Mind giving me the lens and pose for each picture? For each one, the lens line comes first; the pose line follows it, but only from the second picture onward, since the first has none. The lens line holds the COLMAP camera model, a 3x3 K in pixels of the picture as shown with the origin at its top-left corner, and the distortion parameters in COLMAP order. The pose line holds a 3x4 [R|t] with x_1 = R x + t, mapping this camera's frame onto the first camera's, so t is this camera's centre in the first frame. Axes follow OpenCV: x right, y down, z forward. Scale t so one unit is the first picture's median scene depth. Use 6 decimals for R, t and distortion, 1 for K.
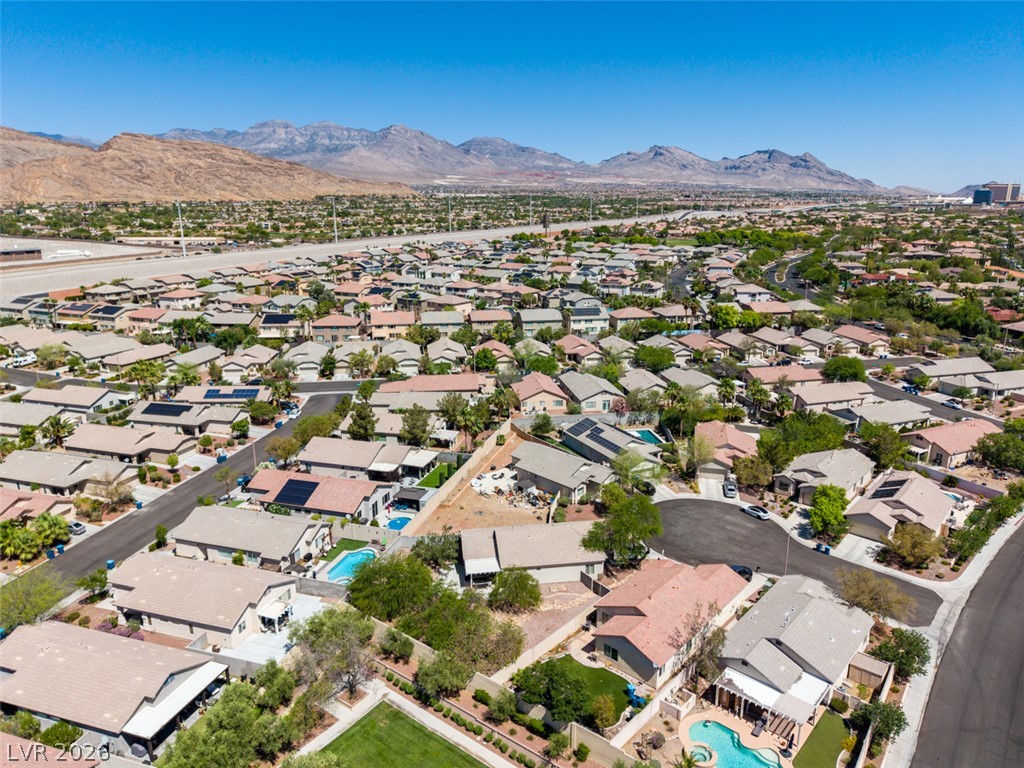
lens RADIAL K [[692.3, 0, 503.5], [0, 692.3, 386.4], [0, 0, 1]] dist [0.019232, -0.034585]
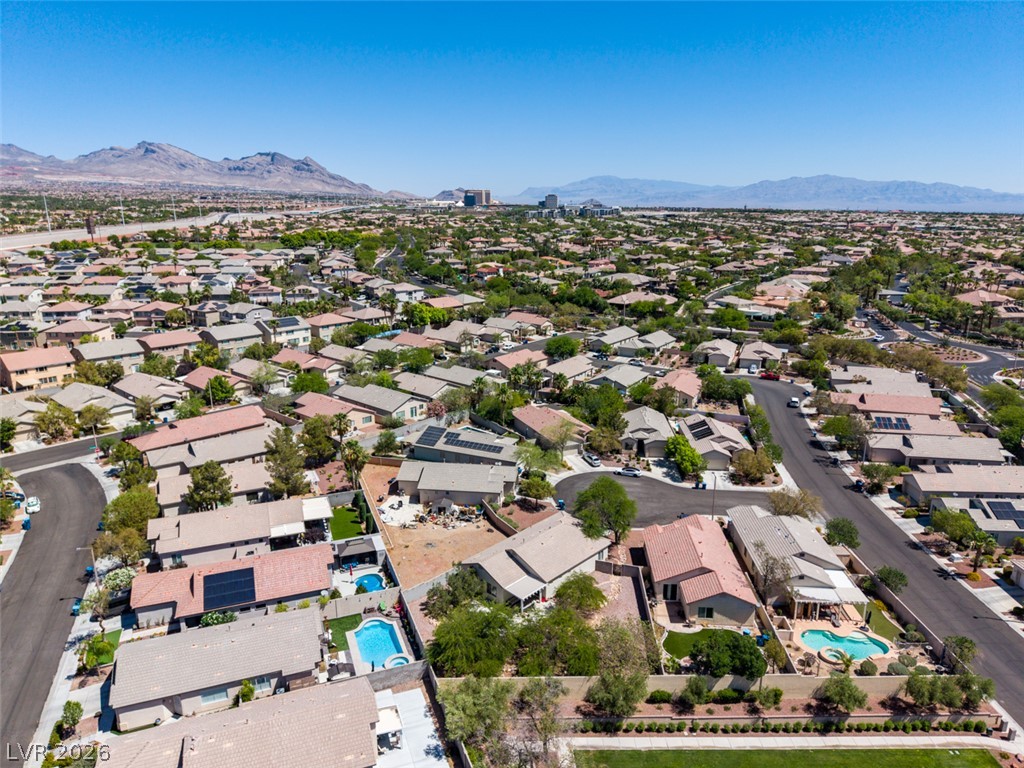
lens RADIAL K [[692.3, 0, 514.1], [0, 692.3, 385.7], [0, 0, 1]] dist [0.019232, -0.034585]
pose [[0.772700, -0.156117, 0.615274, -0.181204], [0.158485, 0.986035, 0.051157, -0.019796], [-0.614669, 0.057983, 0.786652, 0.076799]]
